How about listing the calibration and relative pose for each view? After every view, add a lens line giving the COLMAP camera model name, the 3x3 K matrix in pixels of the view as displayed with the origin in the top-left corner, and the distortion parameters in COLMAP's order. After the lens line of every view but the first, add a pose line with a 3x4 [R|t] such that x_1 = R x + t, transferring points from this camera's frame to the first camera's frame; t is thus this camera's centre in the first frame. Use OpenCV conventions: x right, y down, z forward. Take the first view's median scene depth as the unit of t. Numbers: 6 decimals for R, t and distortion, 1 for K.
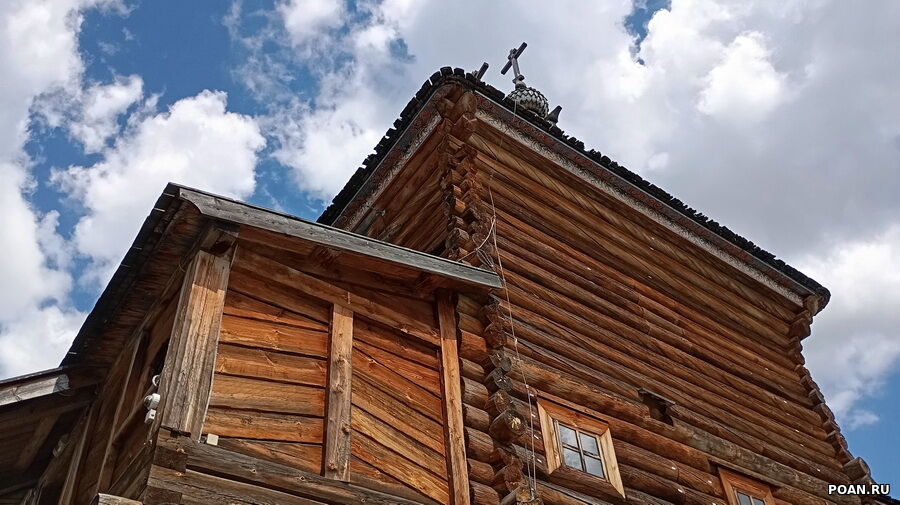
lens RADIAL K [[762.6, 0, 445.0], [0, 762.6, 226.2], [0, 0, 1]] dist [0.068802, -0.095403]
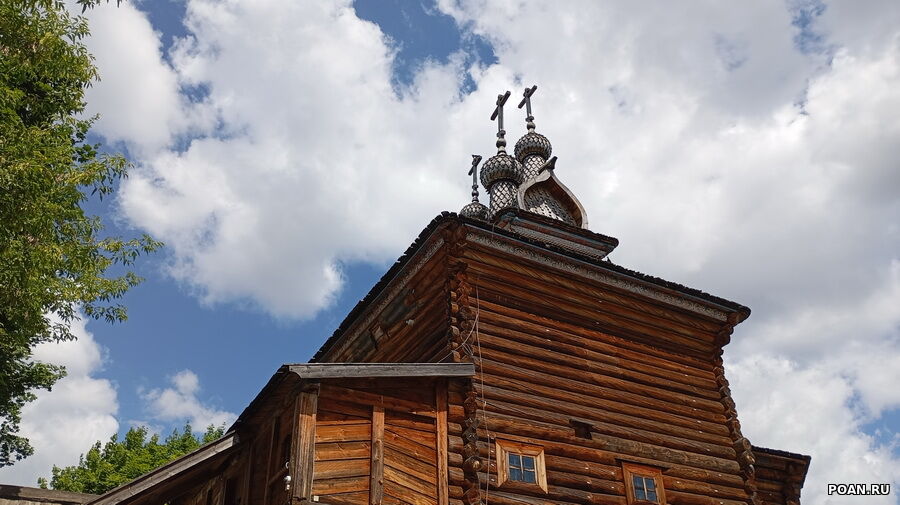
lens RADIAL K [[762.6, 0, 441.5], [0, 762.6, 238.5], [0, 0, 1]] dist [0.068802, -0.095403]
pose [[0.991816, -0.036636, -0.122303, 0.230566], [0.058948, 0.981131, 0.184139, -0.557967], [0.113249, -0.189841, 0.975261, -0.632879]]
